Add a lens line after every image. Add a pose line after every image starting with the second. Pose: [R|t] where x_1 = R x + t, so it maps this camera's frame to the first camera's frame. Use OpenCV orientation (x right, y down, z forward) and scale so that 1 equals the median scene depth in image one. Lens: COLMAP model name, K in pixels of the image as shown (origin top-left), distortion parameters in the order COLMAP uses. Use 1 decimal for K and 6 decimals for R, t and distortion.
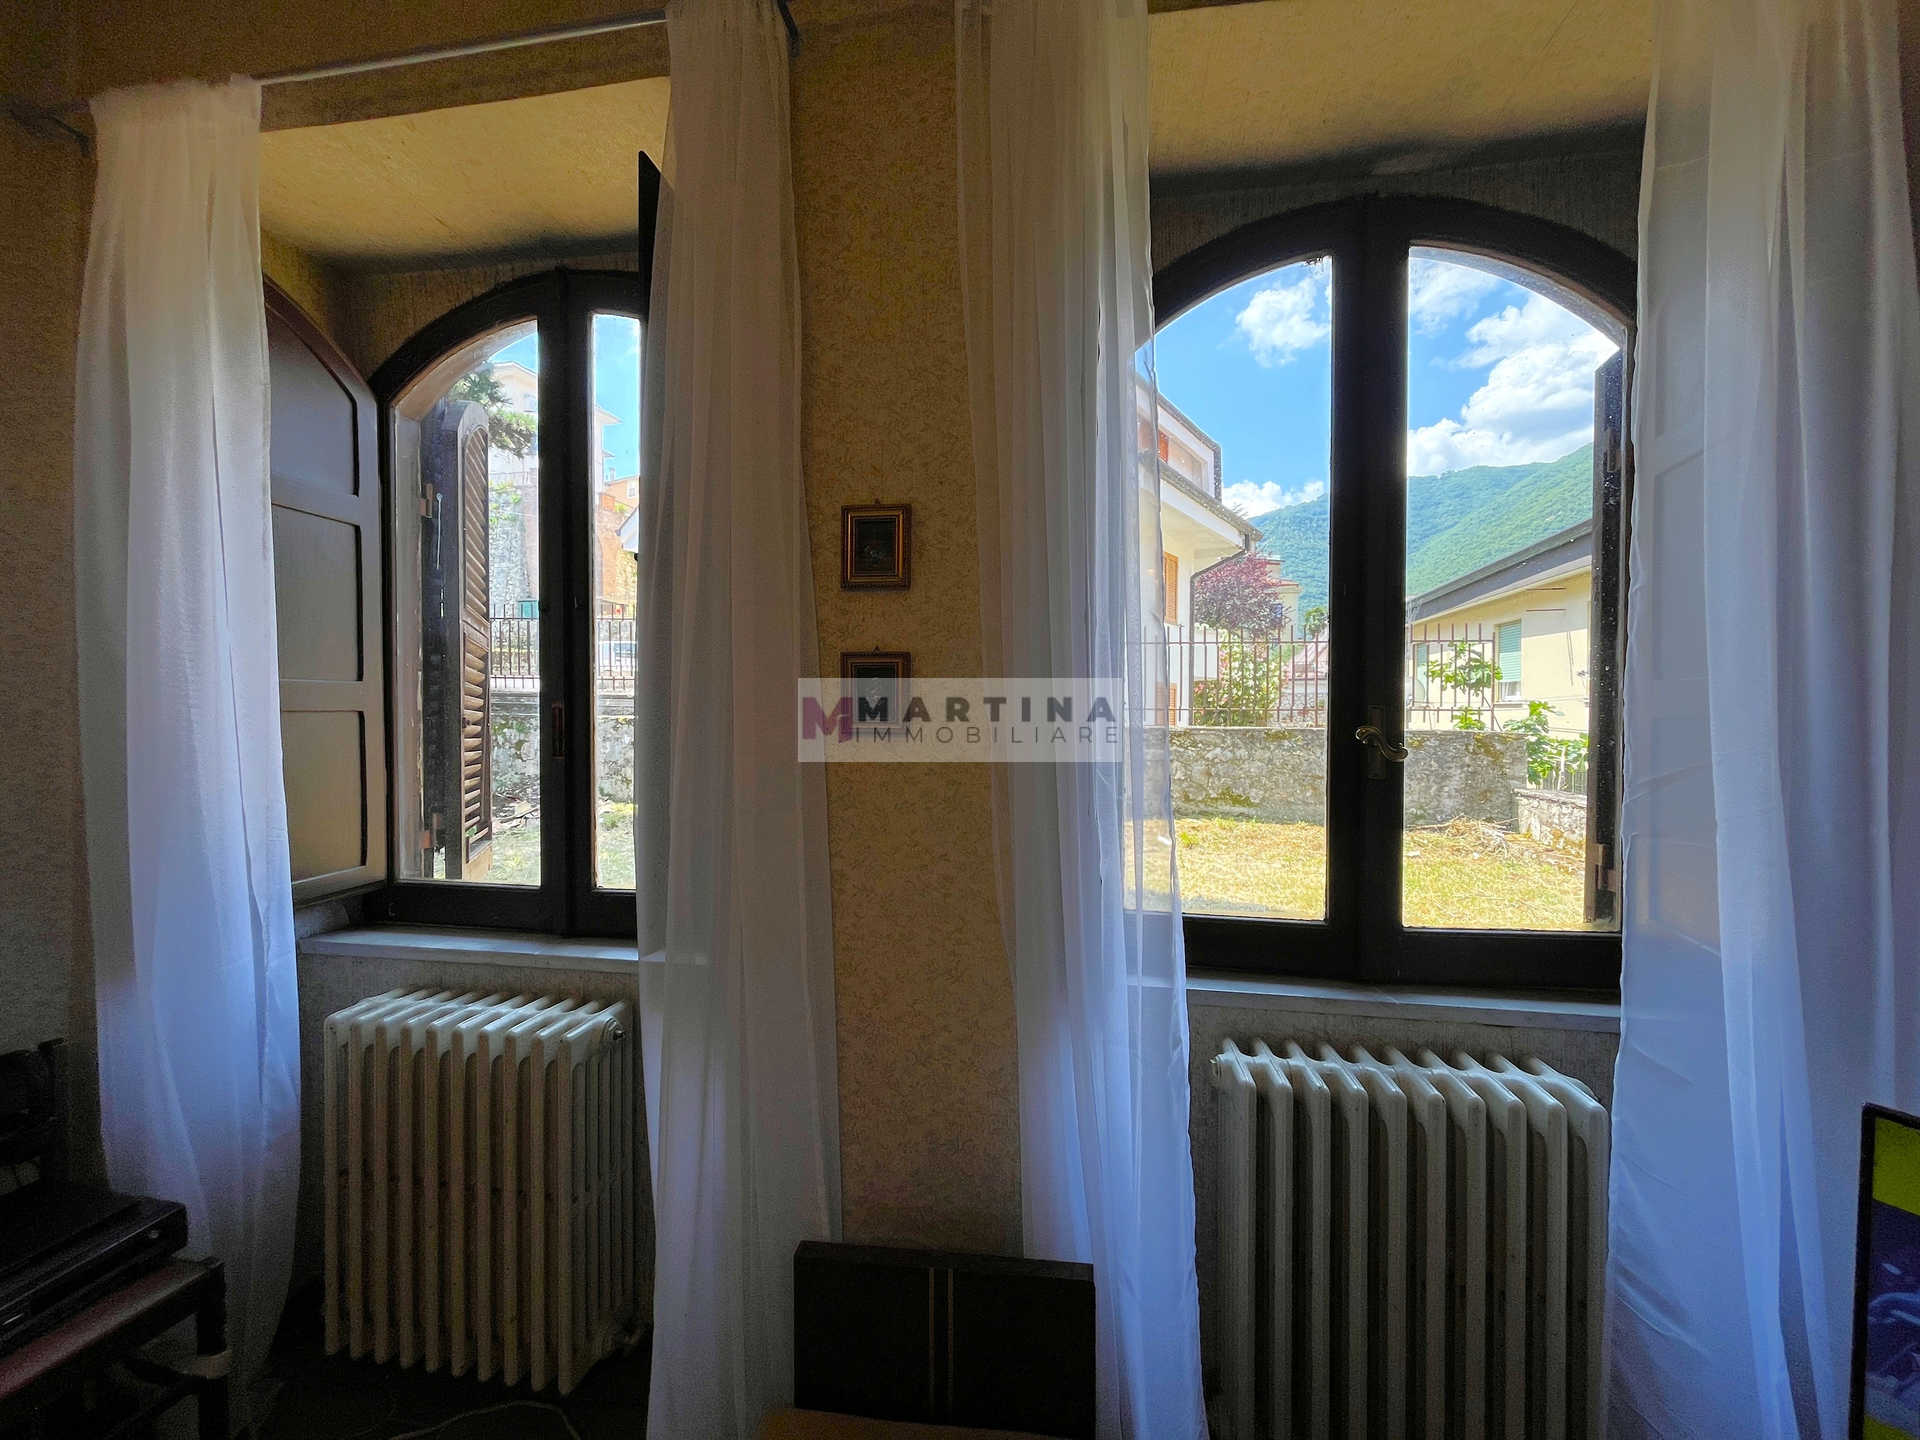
lens RADIAL K [[774.4, 0, 961.9], [0, 774.4, 716.8], [0, 0, 1]] dist [-0.005421, 0.001044]
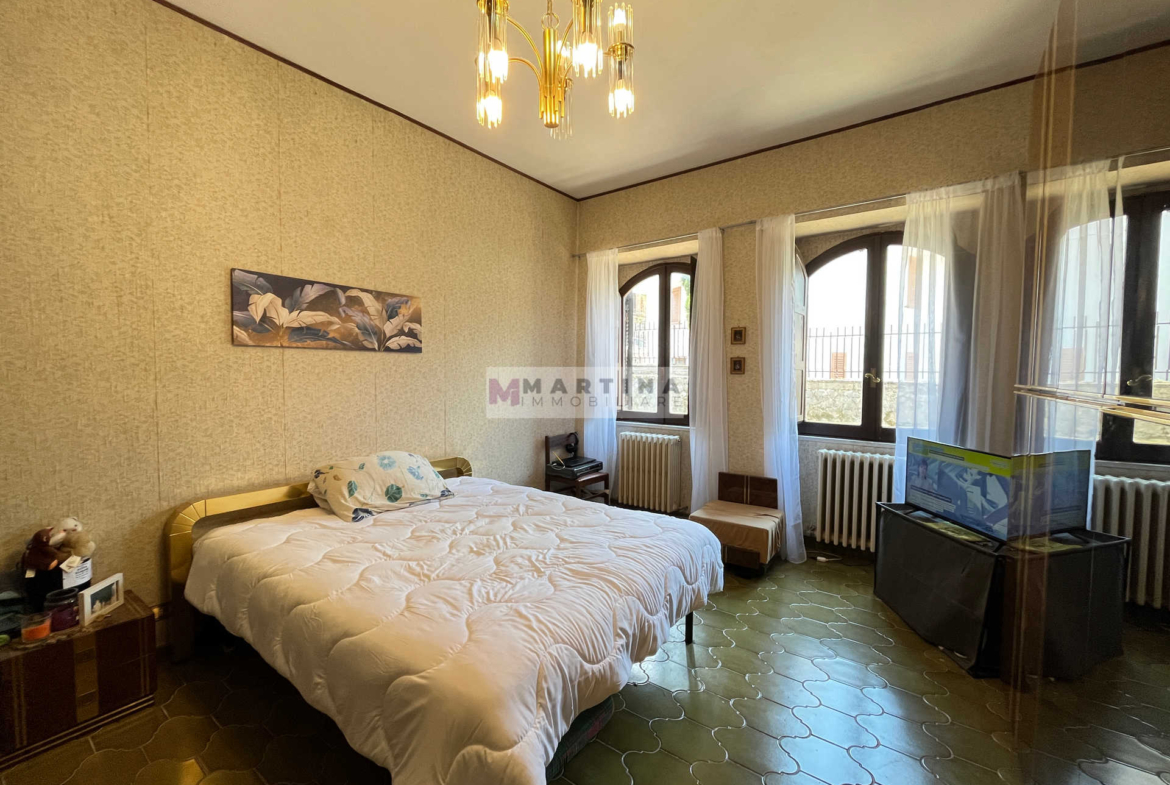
lens RADIAL K [[463.8, 0, 586.2], [0, 463.8, 394.1], [0, 0, 1]] dist [-0.003929, -0.000113]
pose [[0.883987, 0.024159, -0.466886, 0.377446], [-0.009388, 0.999380, 0.033938, 0.054968], [0.467417, -0.025617, 0.883666, -1.855723]]
